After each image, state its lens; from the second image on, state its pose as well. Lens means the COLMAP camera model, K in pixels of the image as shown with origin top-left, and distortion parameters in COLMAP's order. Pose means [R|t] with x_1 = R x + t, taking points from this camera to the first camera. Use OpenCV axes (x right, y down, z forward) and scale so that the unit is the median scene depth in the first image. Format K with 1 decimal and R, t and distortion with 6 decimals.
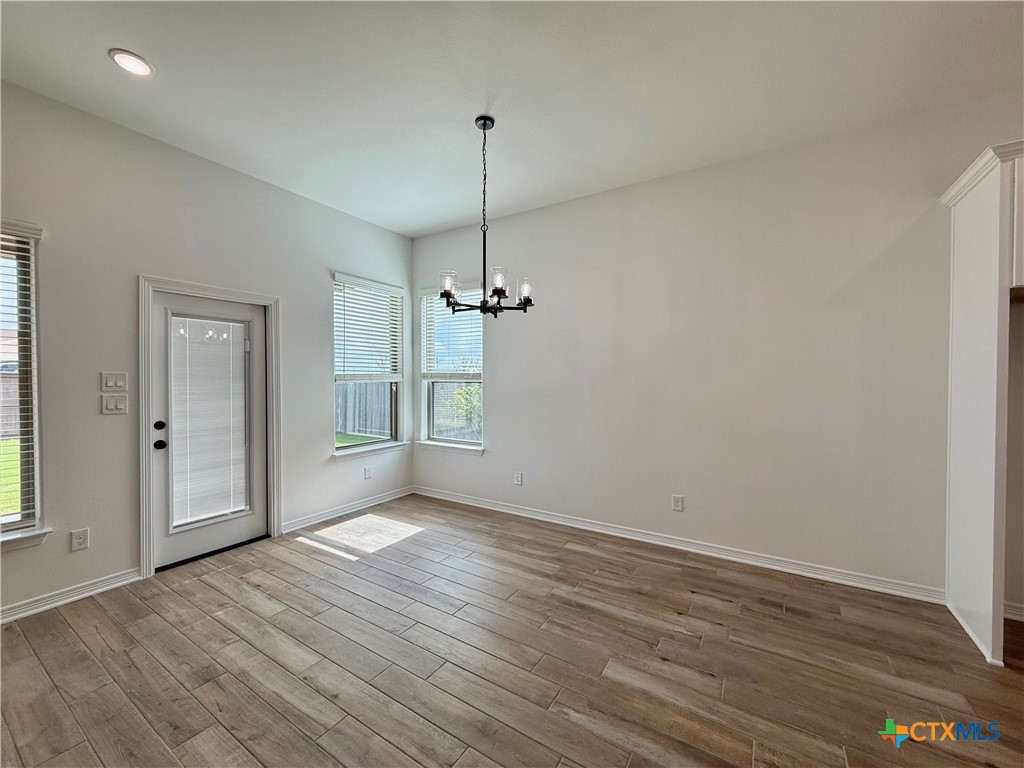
lens RADIAL K [[410.6, 0, 509.5], [0, 410.6, 384.6], [0, 0, 1]] dist [0.000921, 0.000443]
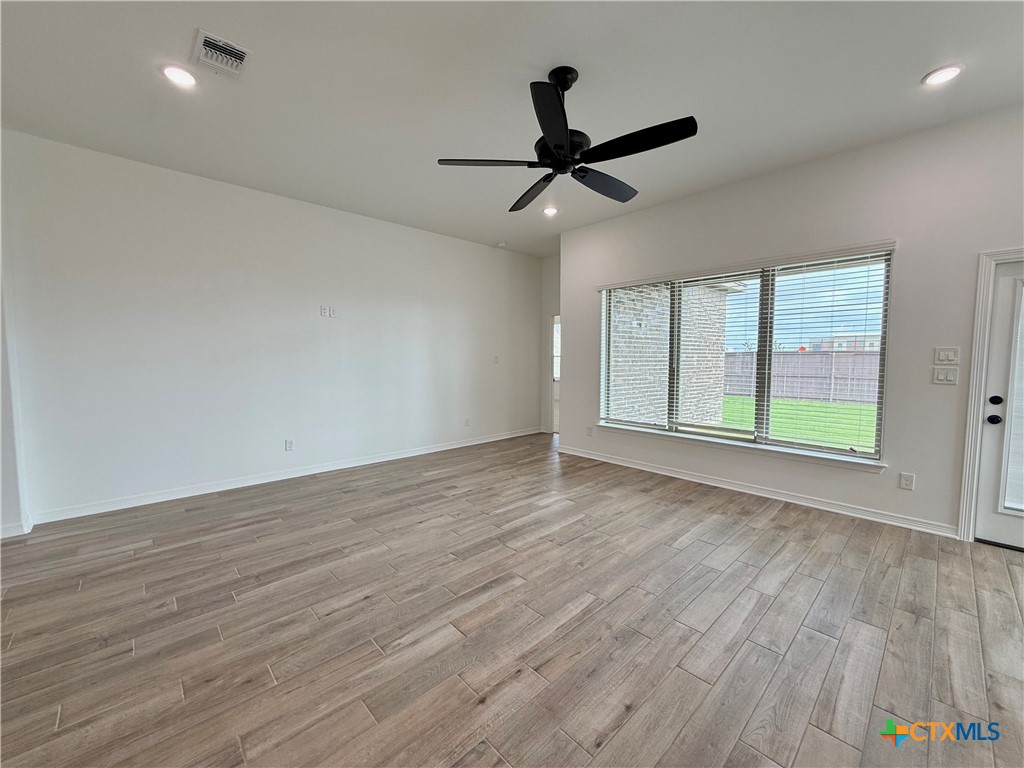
lens RADIAL K [[410.6, 0, 514.3], [0, 410.6, 380.5], [0, 0, 1]] dist [0.000921, 0.000443]
pose [[-0.237277, 0.052231, -0.970037, 0.381429], [-0.019884, 0.998083, 0.058605, 0.016253], [0.971239, 0.033194, -0.235783, 0.102047]]
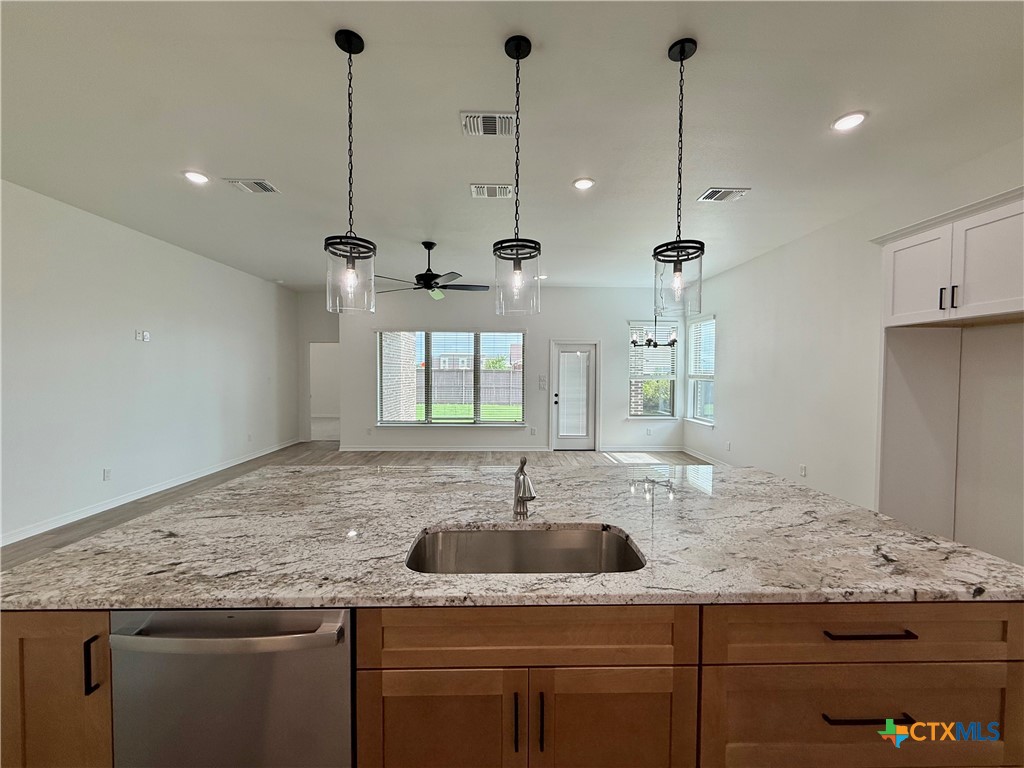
lens RADIAL K [[410.6, 0, 509.3], [0, 410.6, 386.2], [0, 0, 1]] dist [0.000921, 0.000443]
pose [[0.560756, 0.032667, -0.827336, 1.094738], [-0.019691, 0.999465, 0.026117, -0.017511], [0.827747, 0.001645, 0.561099, -0.678899]]
